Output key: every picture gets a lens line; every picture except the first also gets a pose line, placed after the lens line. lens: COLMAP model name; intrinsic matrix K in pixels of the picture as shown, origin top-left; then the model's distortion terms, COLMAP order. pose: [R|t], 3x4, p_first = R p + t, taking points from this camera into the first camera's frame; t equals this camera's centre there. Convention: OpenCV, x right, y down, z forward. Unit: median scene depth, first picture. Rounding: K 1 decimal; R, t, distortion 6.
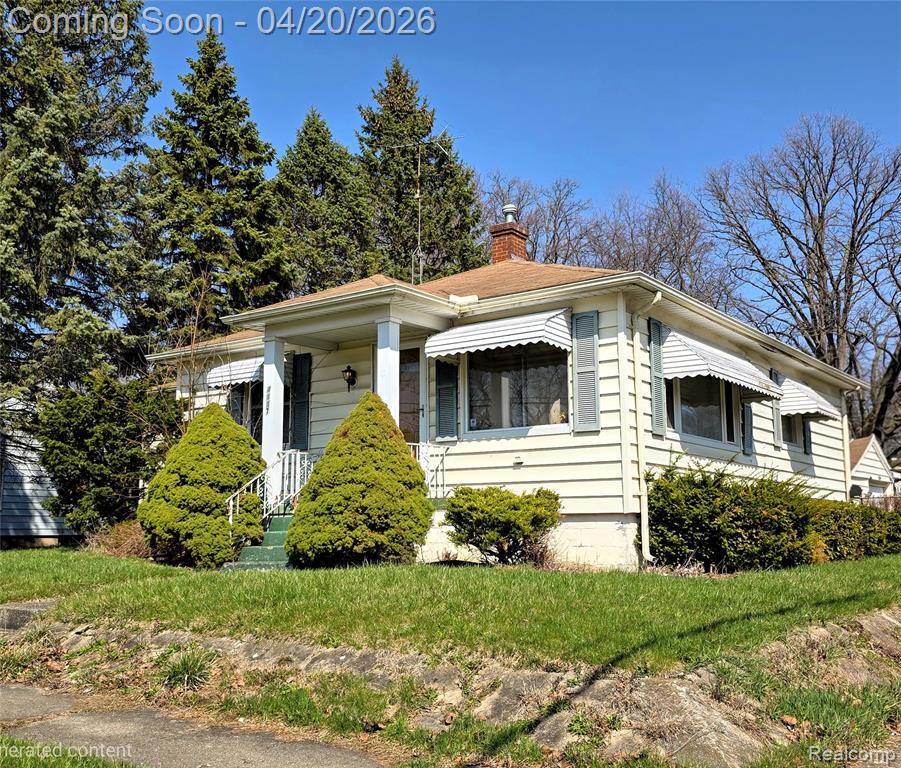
lens RADIAL K [[959.7, 0, 450.3], [0, 959.7, 382.2], [0, 0, 1]] dist [0.030318, 0.000000]
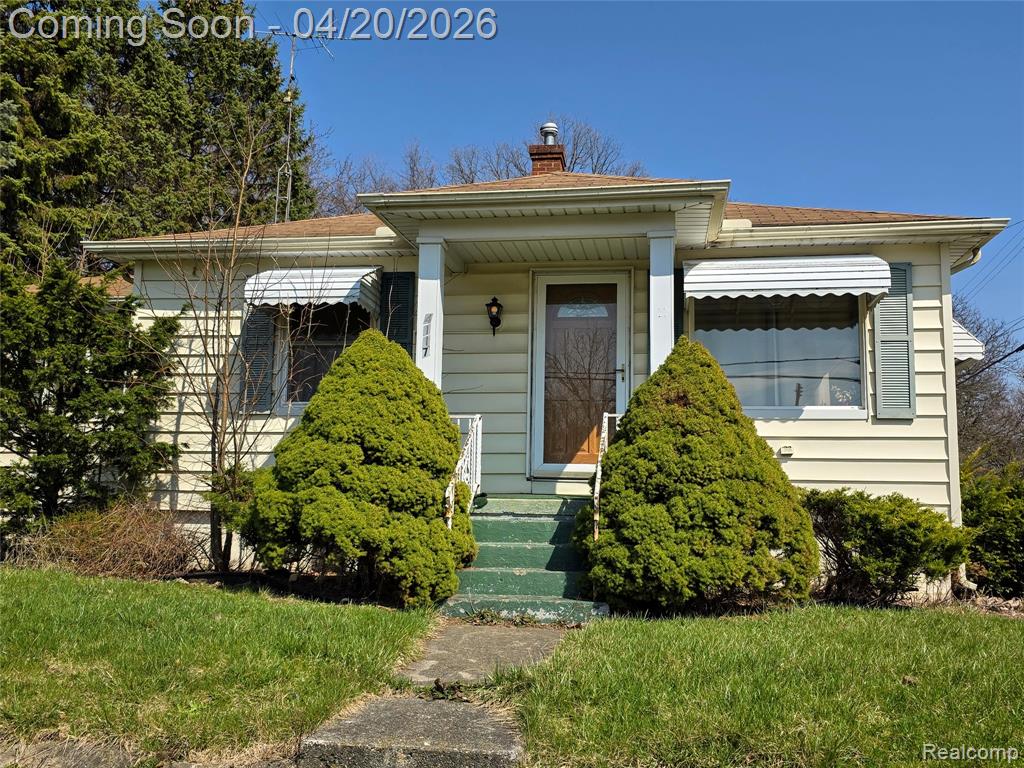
lens RADIAL K [[945.5, 0, 512.1], [0, 945.5, 386.7], [0, 0, 1]] dist [0.062902, 0.000000]
pose [[0.894309, 0.079856, 0.440267, -0.445618], [-0.092688, 0.995666, 0.007680, 0.046240], [-0.437745, -0.047676, 0.897834, 0.435049]]
